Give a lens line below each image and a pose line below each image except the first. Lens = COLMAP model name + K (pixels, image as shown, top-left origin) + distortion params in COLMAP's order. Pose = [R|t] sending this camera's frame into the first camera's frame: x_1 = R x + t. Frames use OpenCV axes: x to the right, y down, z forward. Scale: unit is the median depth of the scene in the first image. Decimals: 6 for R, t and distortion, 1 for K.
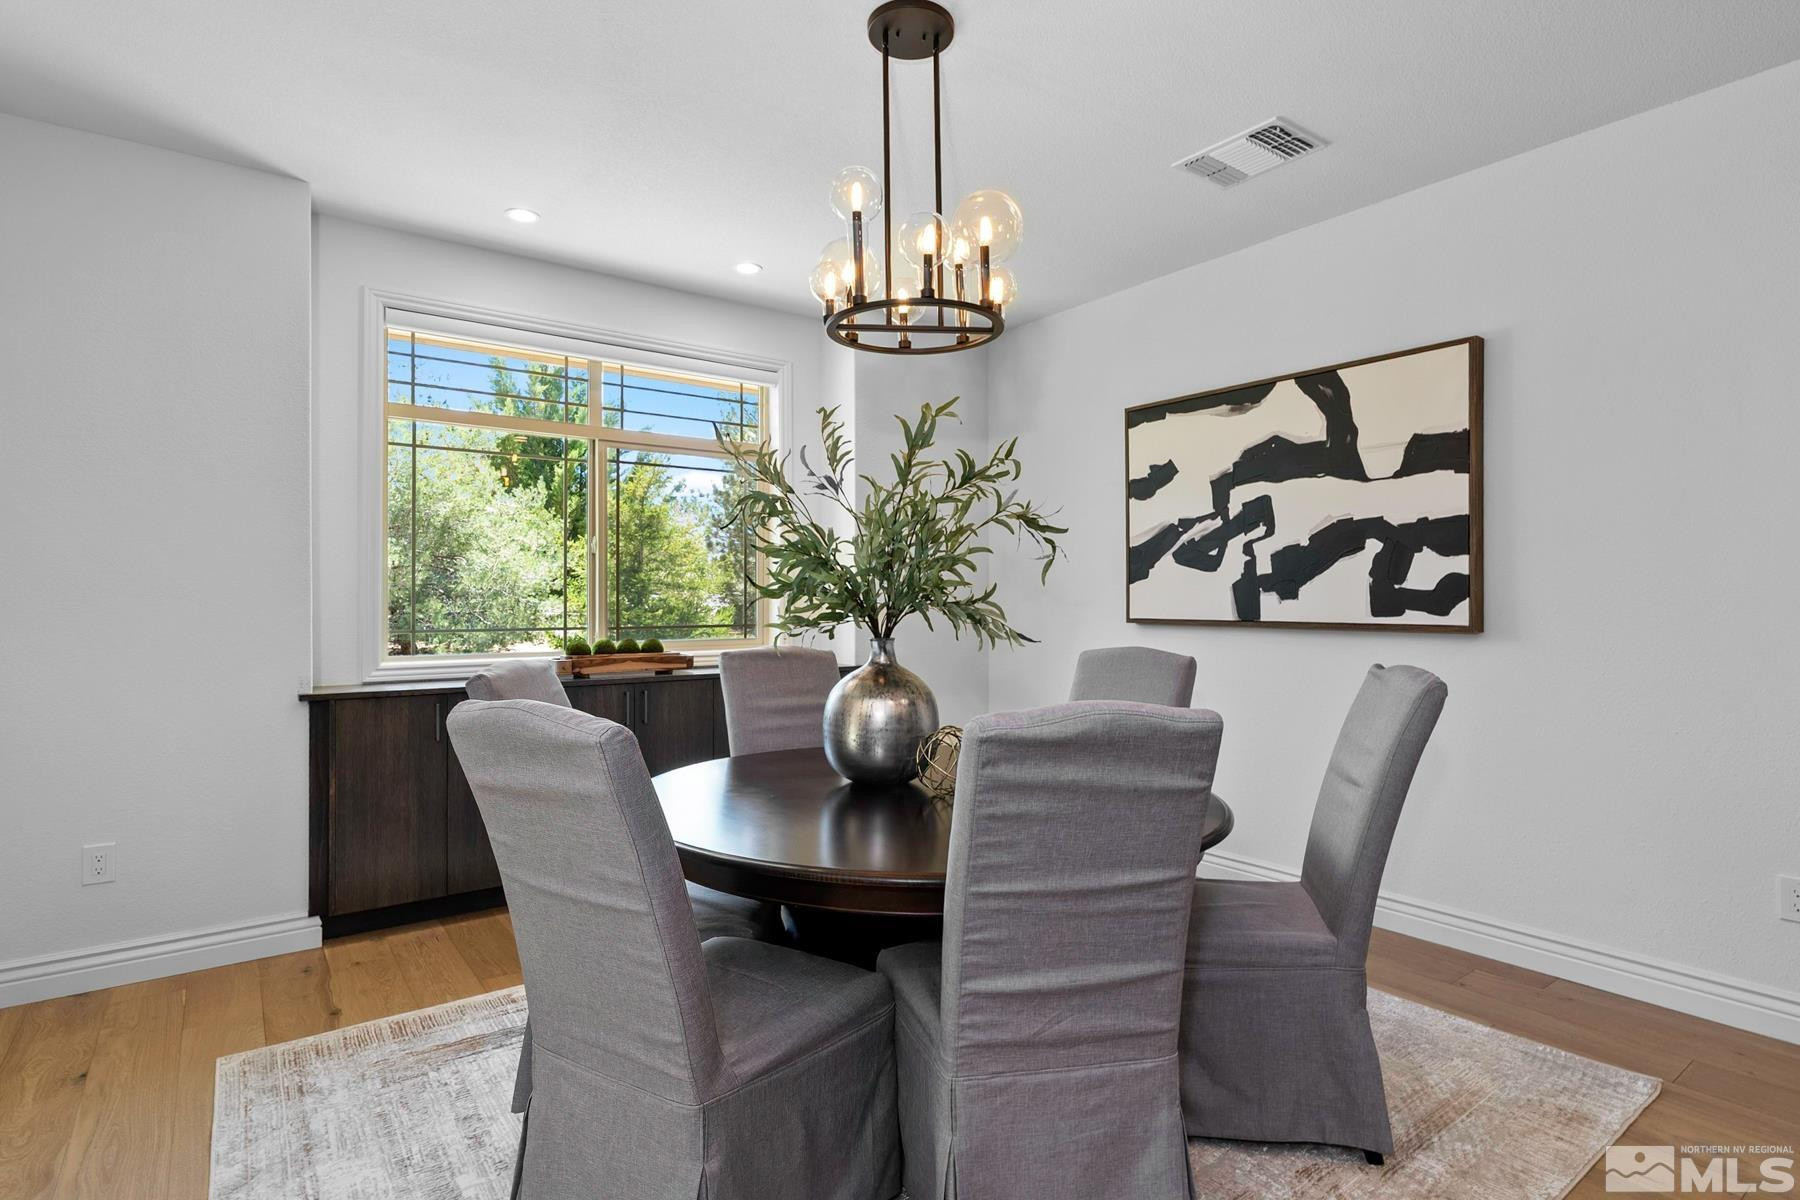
lens RADIAL K [[907.2, 0, 900.2], [0, 907.2, 598.6], [0, 0, 1]] dist [0.000067, 0.000003]
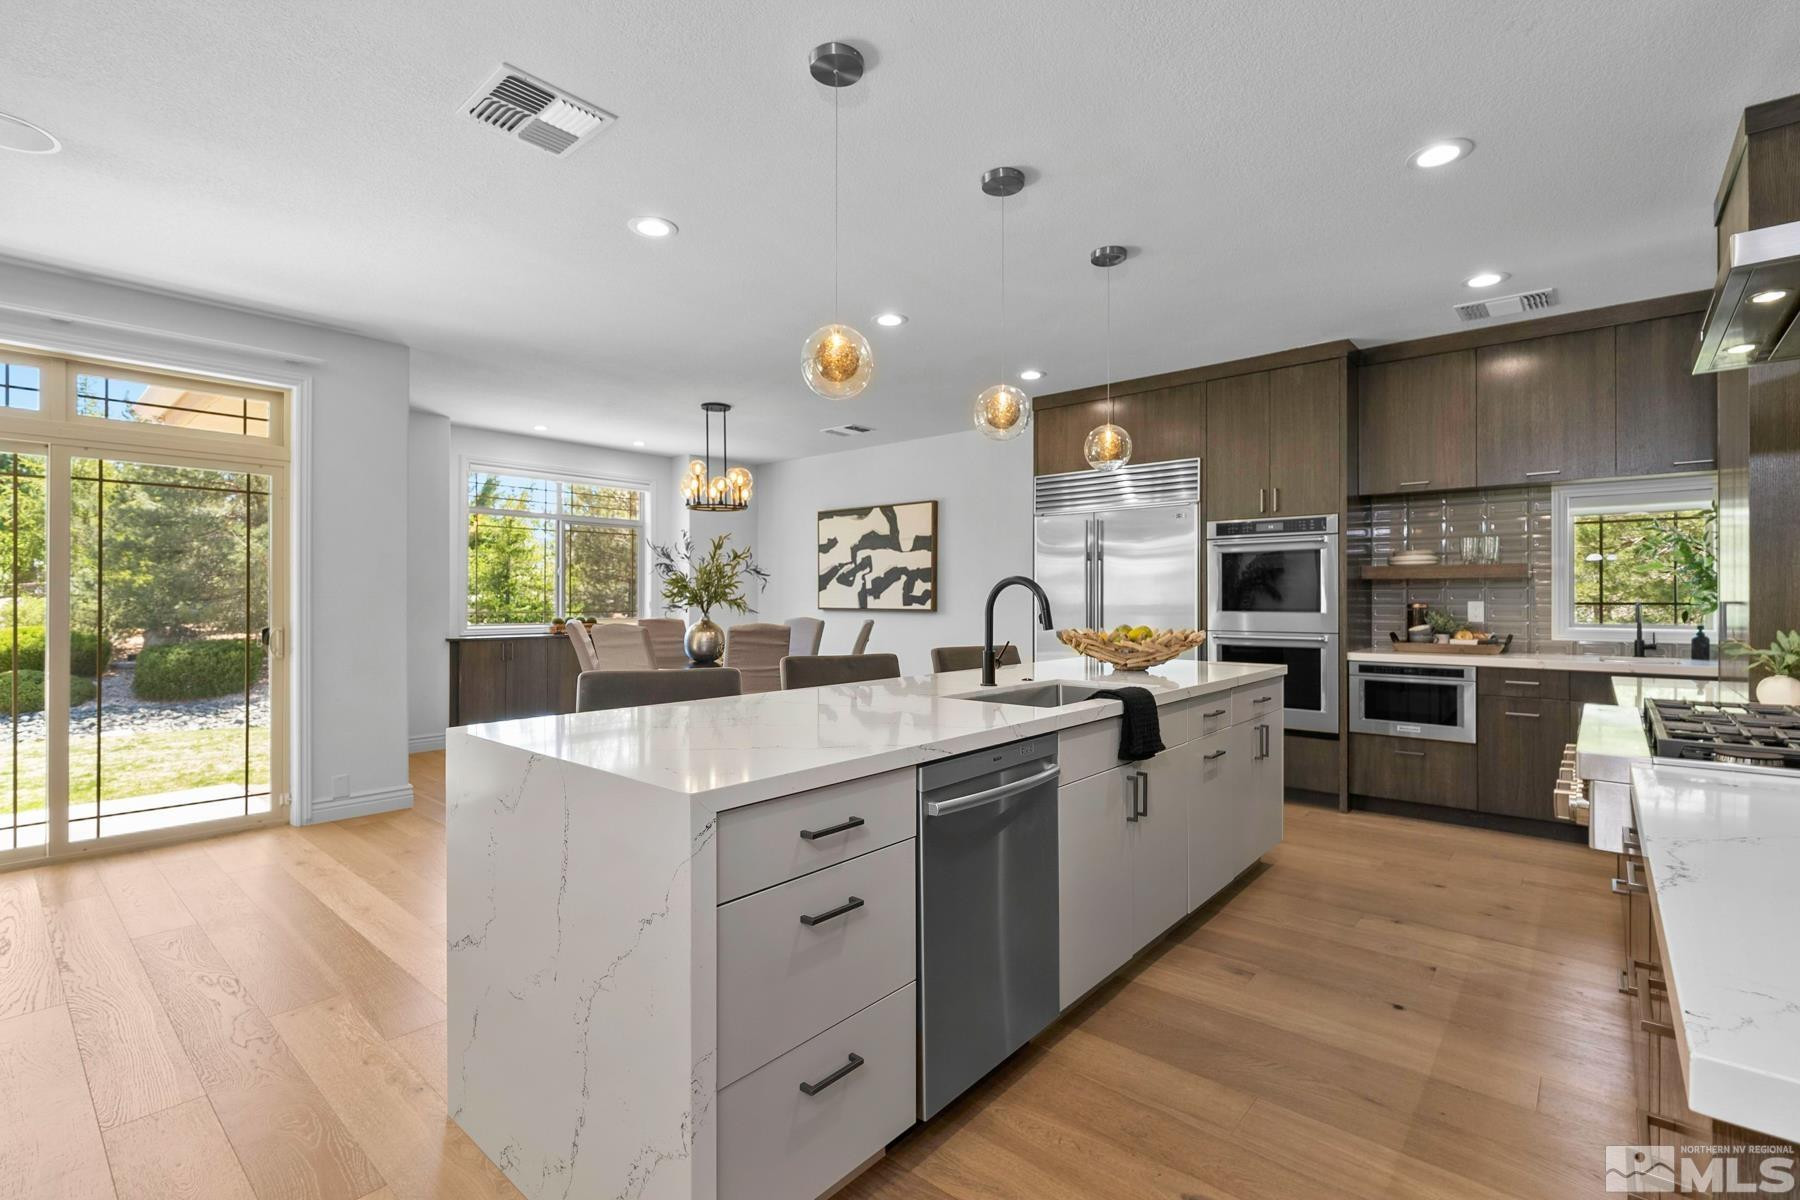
lens RADIAL K [[813.6, 0, 889.7], [0, 813.6, 595.9], [0, 0, 1]] dist [-0.002690, -0.000026]
pose [[0.977134, 0.003919, 0.212589, 0.002351], [-0.003321, 0.999989, -0.003168, -0.001004], [-0.212599, 0.002389, 0.977137, -1.223938]]
